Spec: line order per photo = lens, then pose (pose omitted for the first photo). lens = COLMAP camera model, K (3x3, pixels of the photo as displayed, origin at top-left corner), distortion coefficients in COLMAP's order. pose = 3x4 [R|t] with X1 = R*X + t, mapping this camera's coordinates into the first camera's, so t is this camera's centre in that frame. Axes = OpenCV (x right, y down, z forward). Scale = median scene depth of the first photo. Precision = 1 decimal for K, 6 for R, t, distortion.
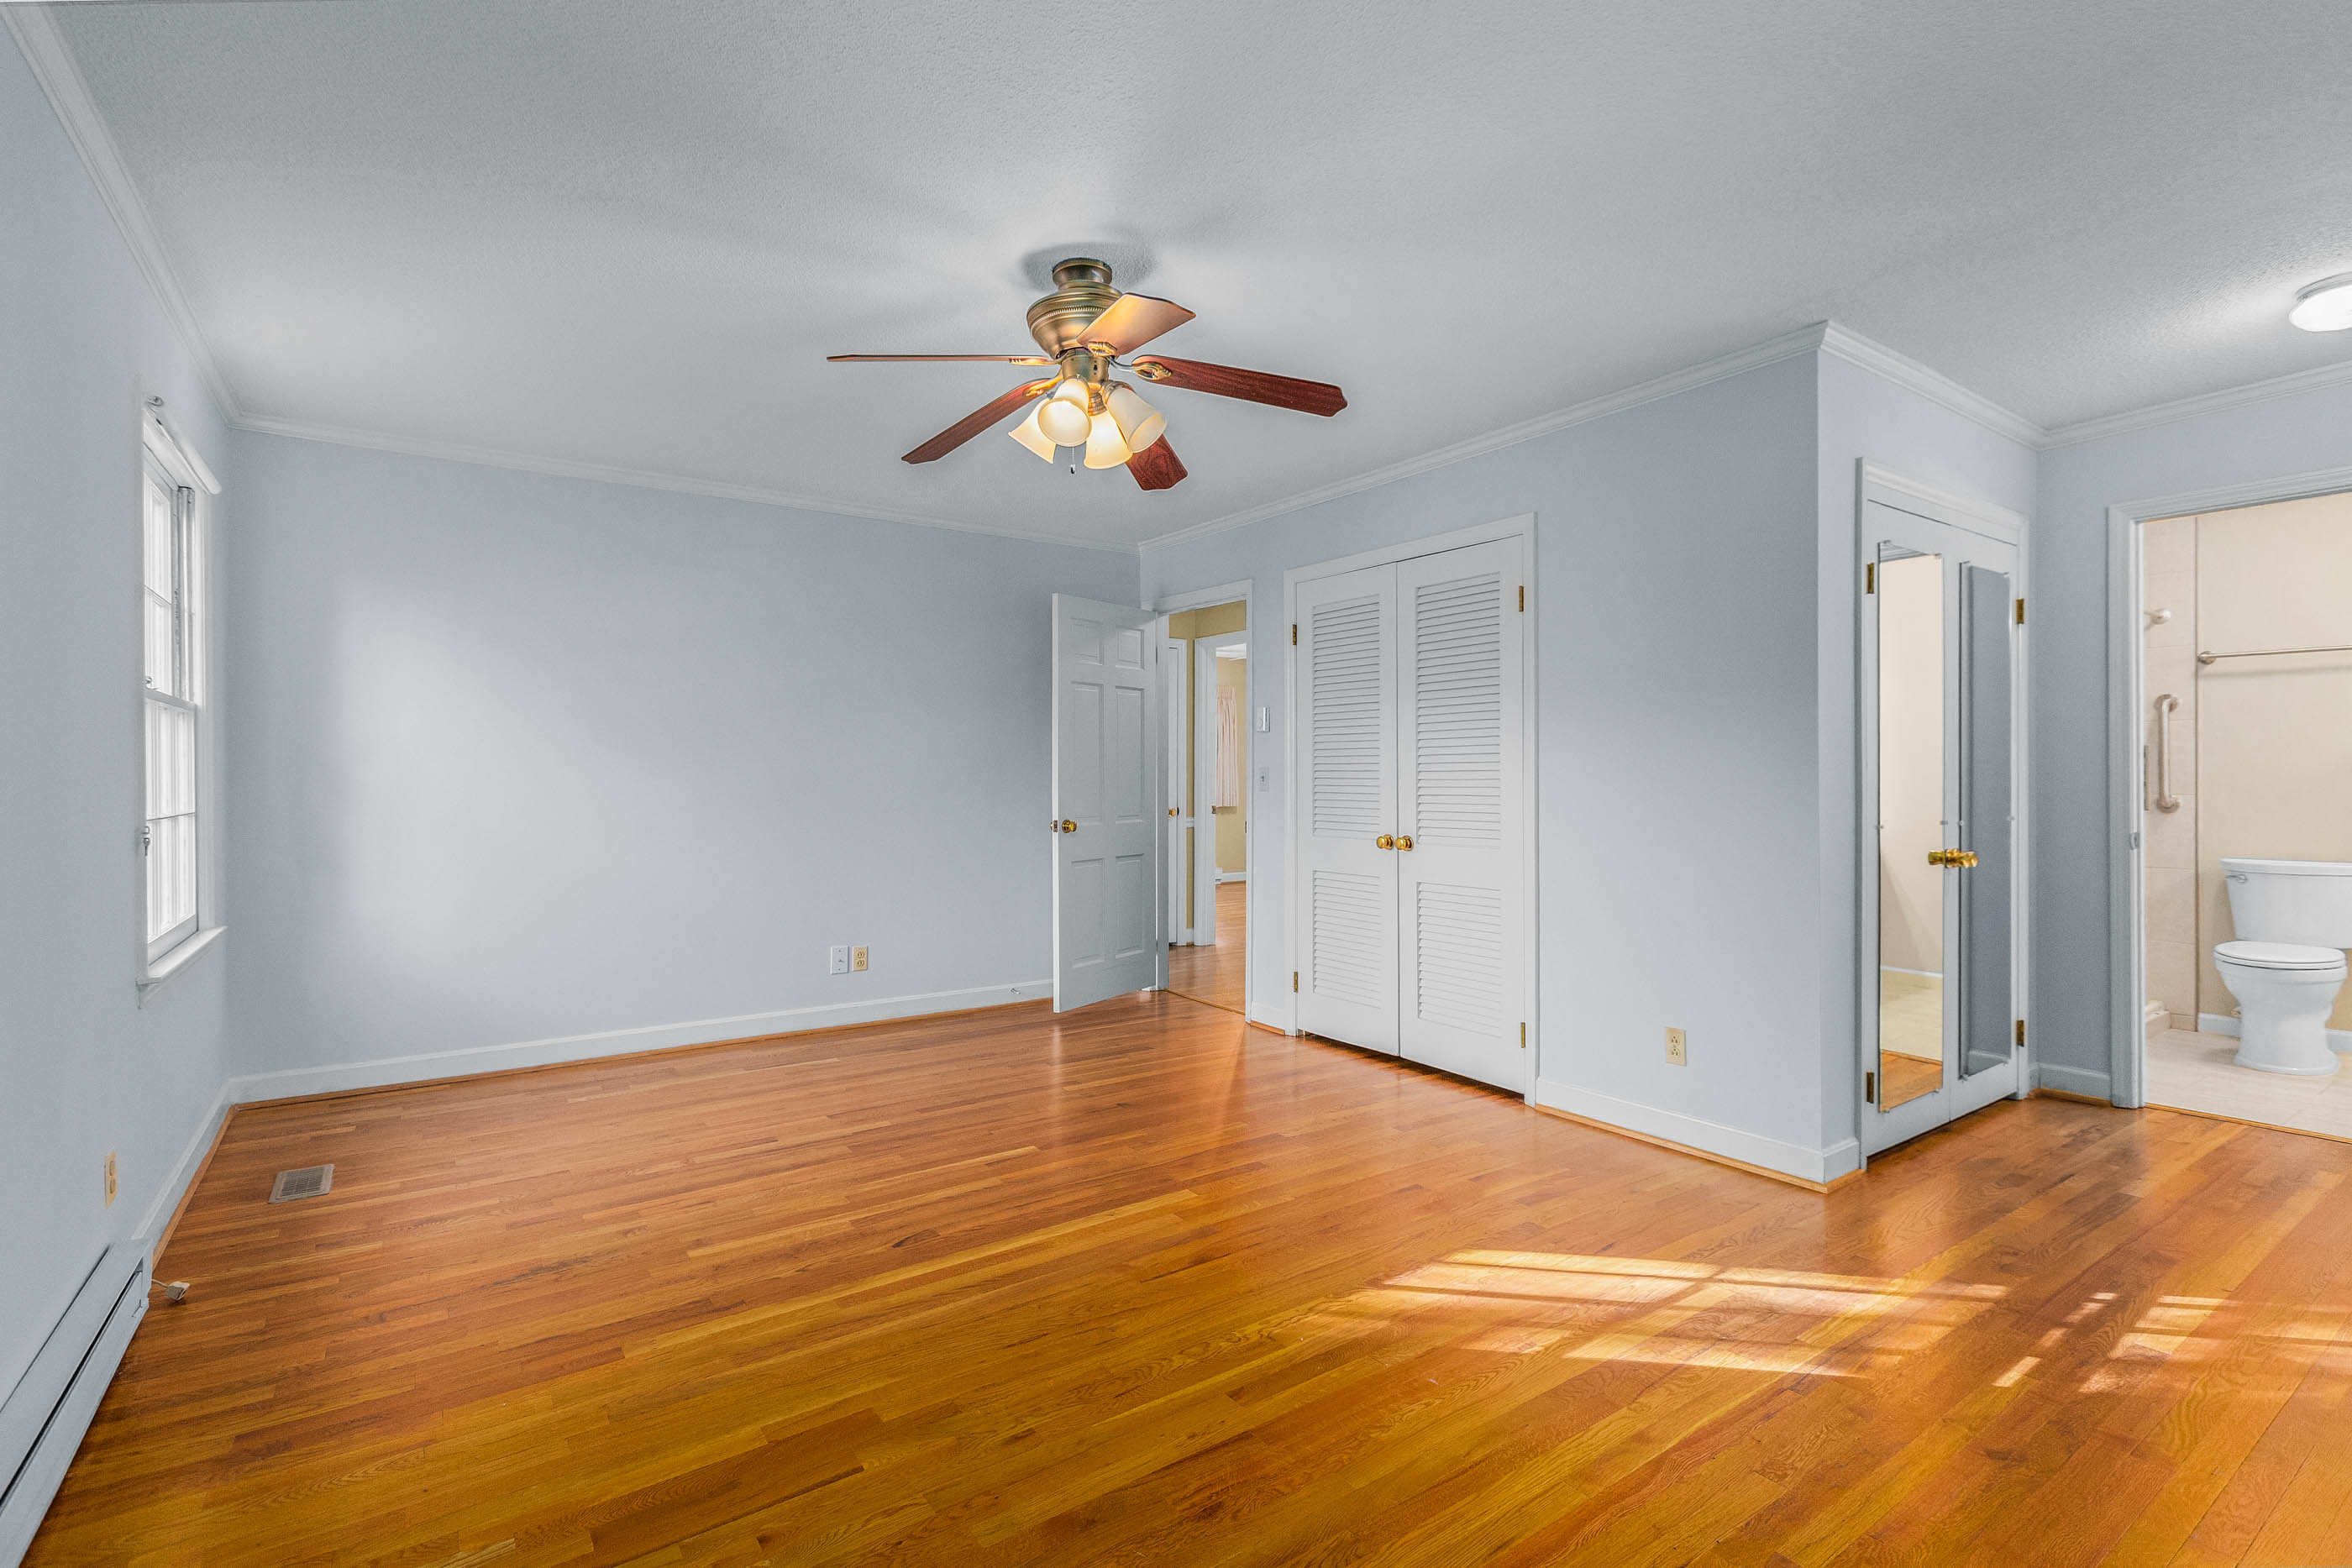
lens RADIAL K [[1118.7, 0, 1199.4], [0, 1118.7, 775.7], [0, 0, 1]] dist [0.019986, -0.000039]
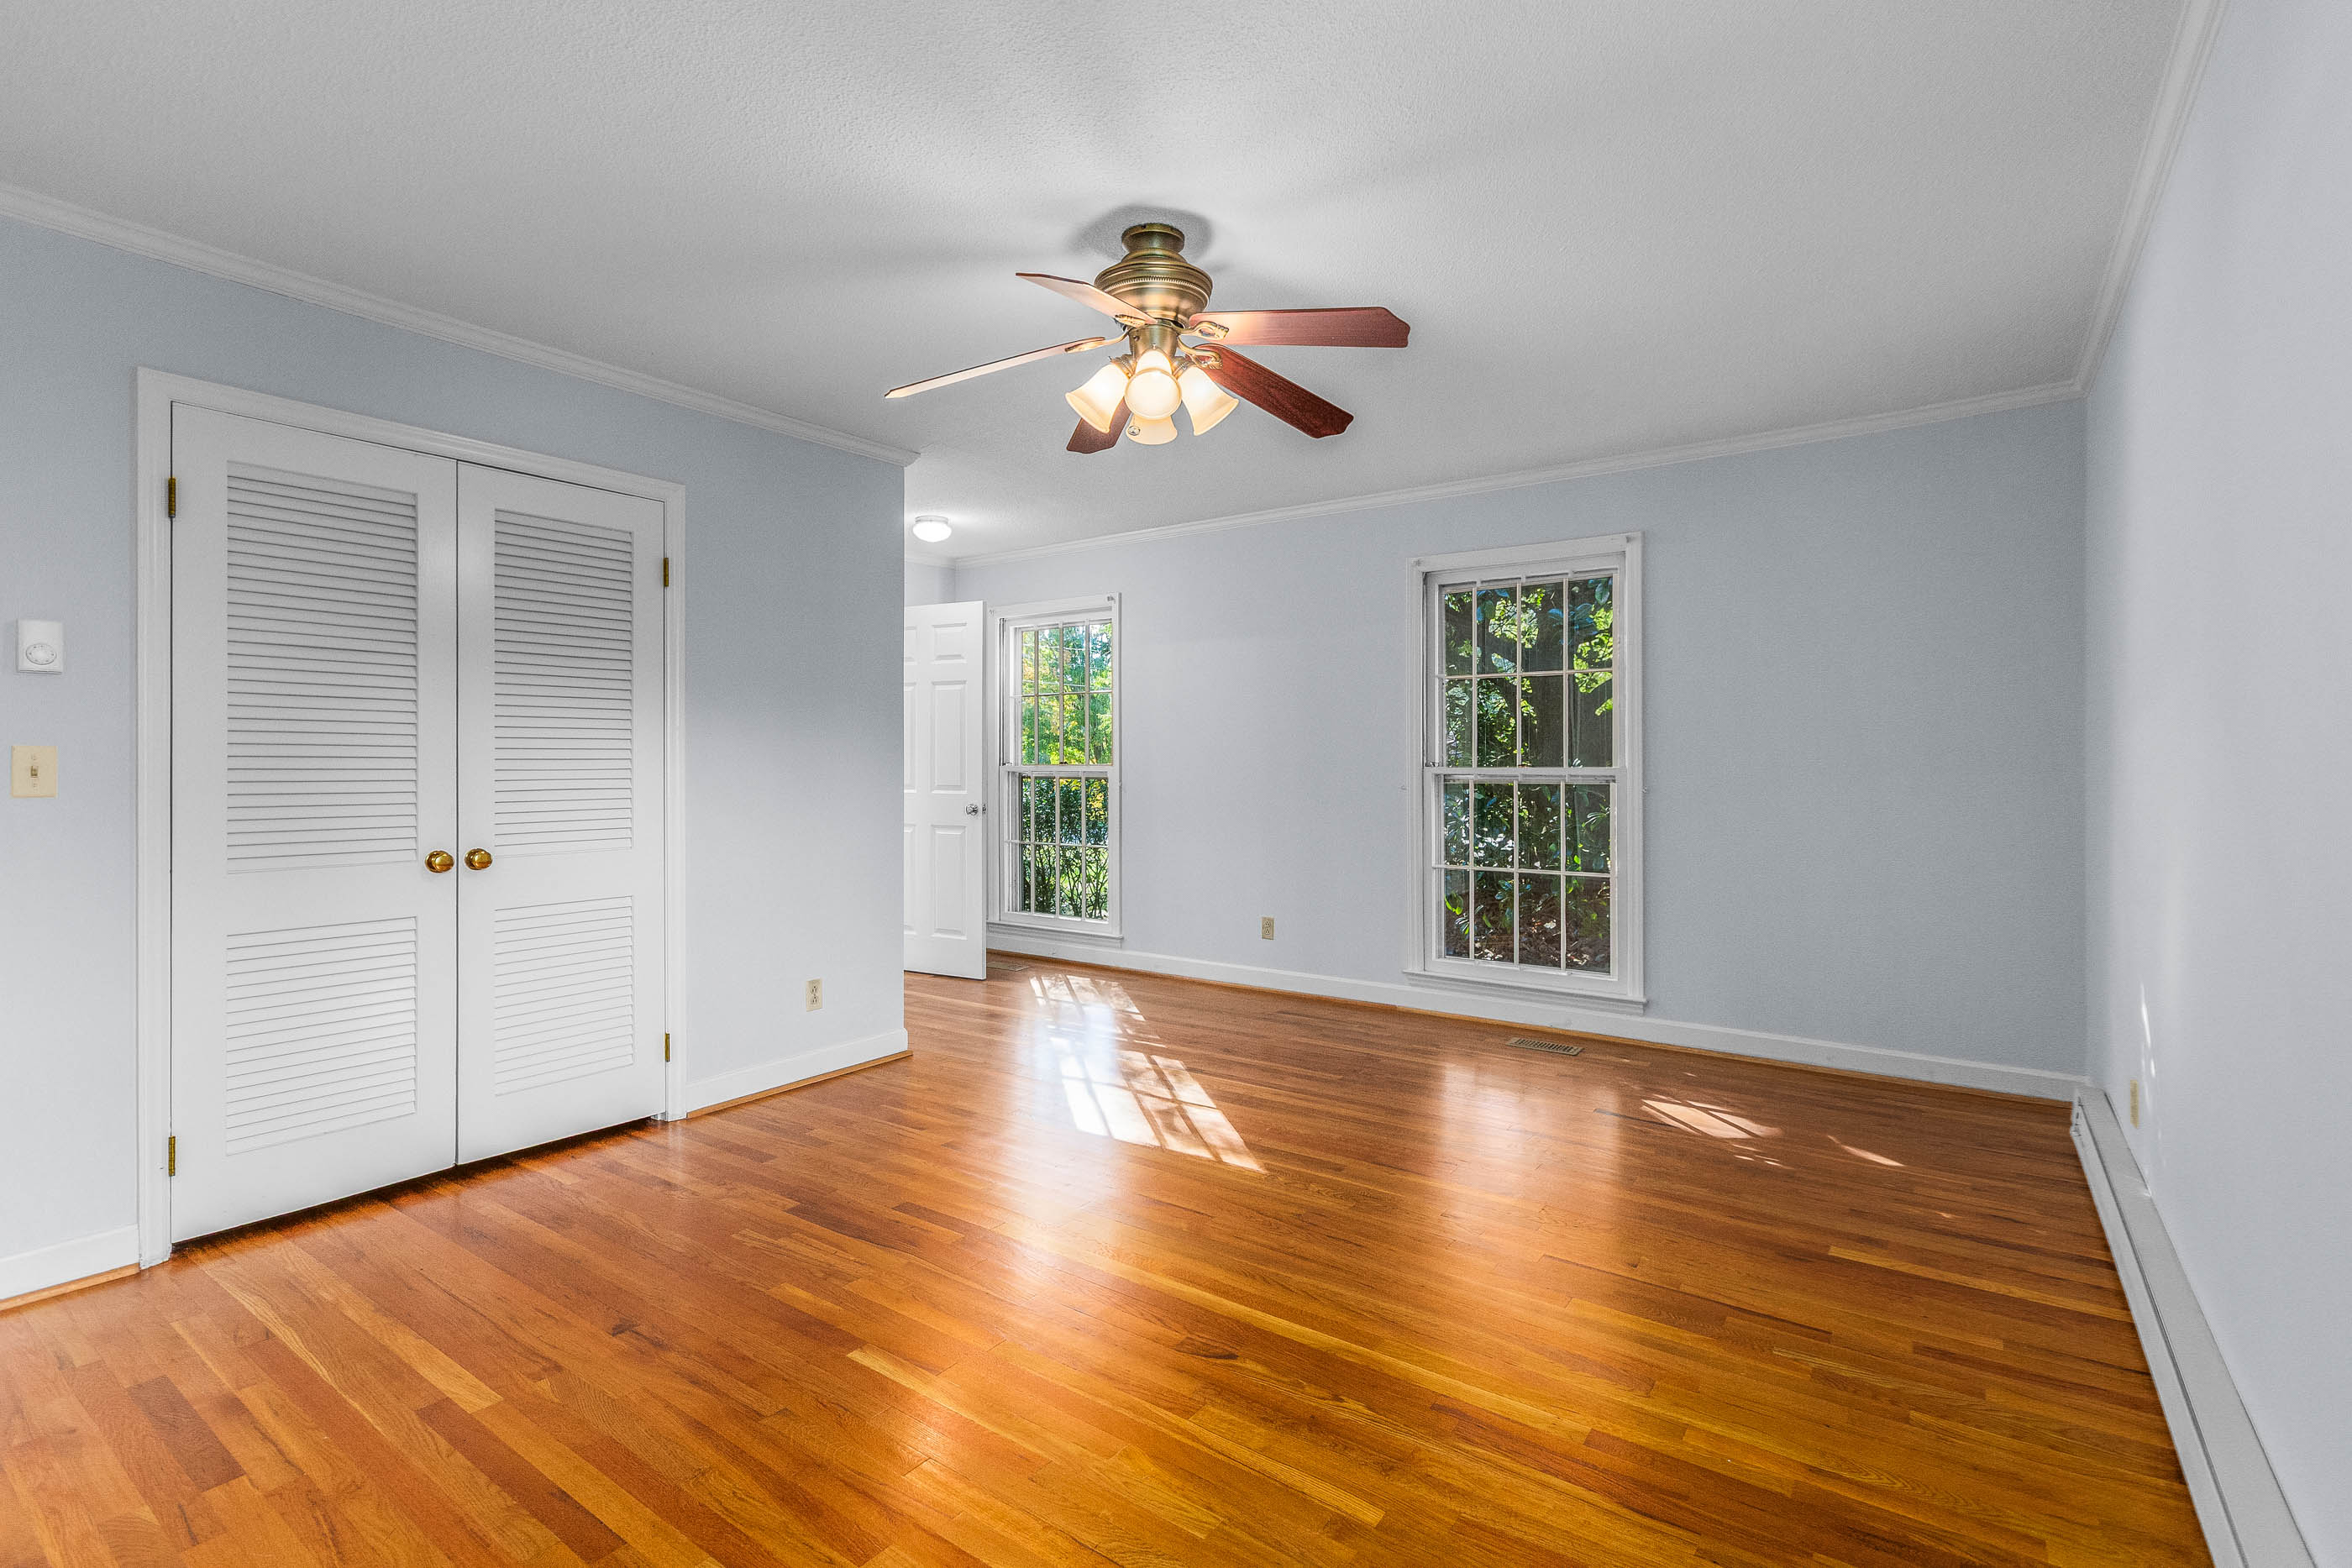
lens RADIAL K [[1067.4, 0, 1169.3], [0, 1067.4, 750.2], [0, 0, 1]] dist [0.001674, 0.000471]
pose [[-0.320030, 0.017504, 0.947246, -0.763238], [0.002884, 0.999843, -0.017501, 0.004502], [-0.947403, -0.002869, -0.320030, 1.006694]]
